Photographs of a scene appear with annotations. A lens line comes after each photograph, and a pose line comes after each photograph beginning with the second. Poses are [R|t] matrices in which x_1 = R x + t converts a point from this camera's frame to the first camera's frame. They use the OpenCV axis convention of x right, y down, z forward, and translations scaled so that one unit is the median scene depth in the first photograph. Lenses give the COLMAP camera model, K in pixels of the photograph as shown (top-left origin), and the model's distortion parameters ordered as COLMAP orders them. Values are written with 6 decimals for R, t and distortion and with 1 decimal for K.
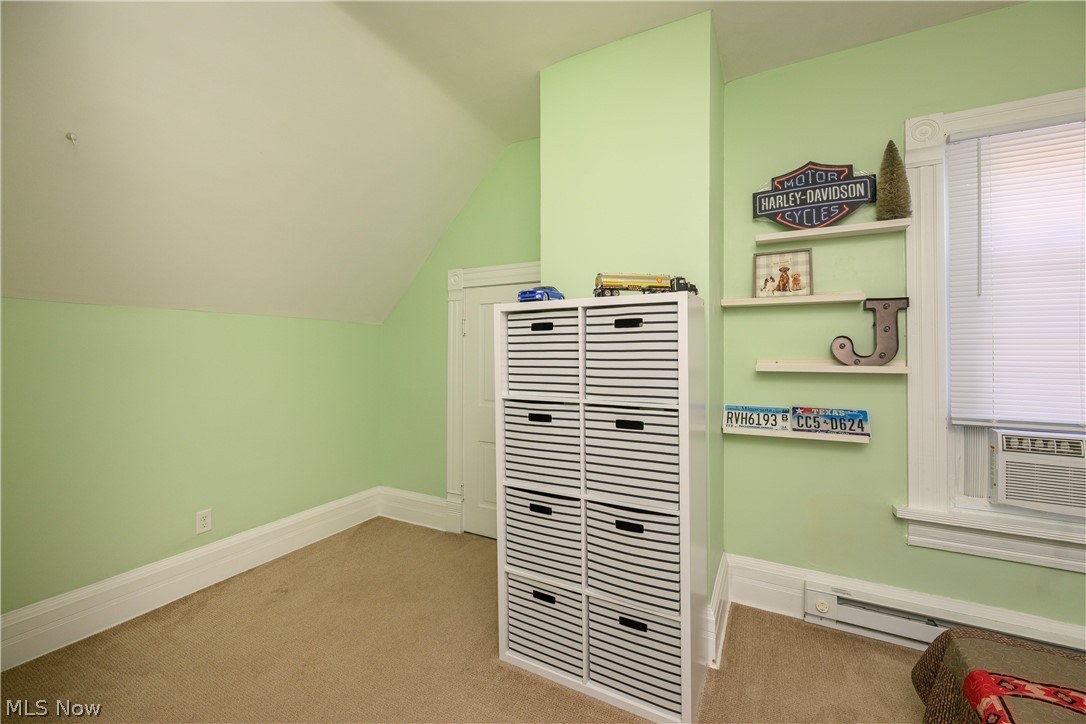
lens RADIAL K [[436.9, 0, 527.7], [0, 436.9, 348.0], [0, 0, 1]] dist [-0.001169, 0.000332]
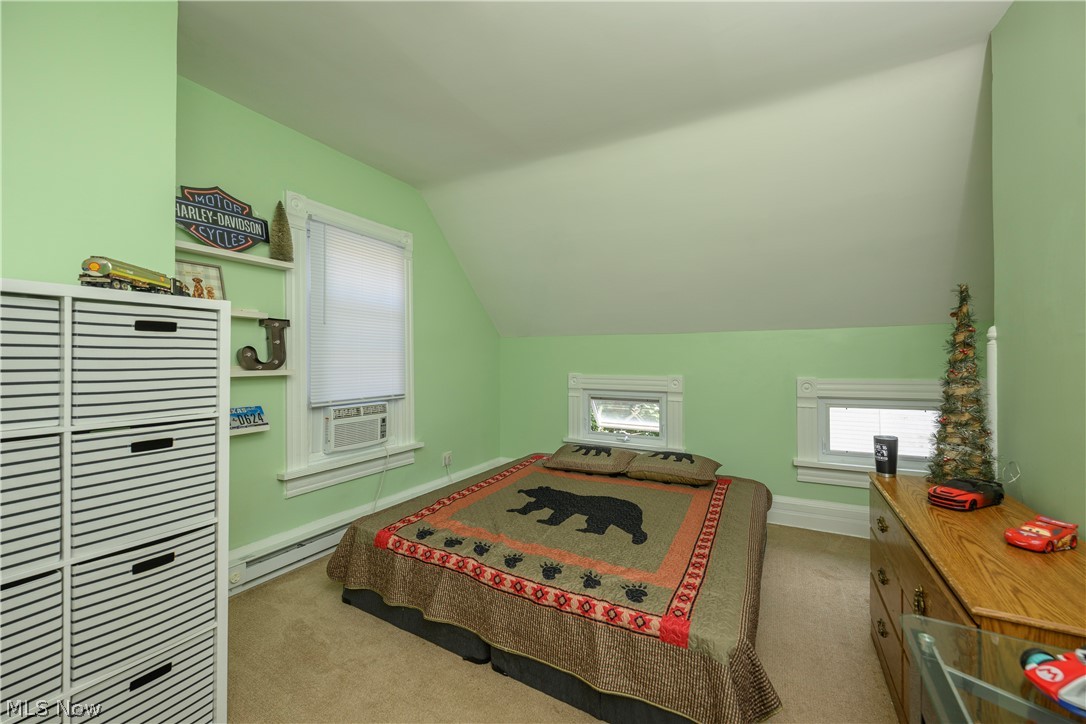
lens RADIAL K [[436.9, 0, 542.2], [0, 436.9, 359.8], [0, 0, 1]] dist [-0.001169, 0.000332]
pose [[-0.001373, -0.002594, 0.999996, -0.496382], [-0.010481, 0.999942, 0.002579, -0.001027], [-0.999944, -0.010477, -0.001400, 0.191458]]
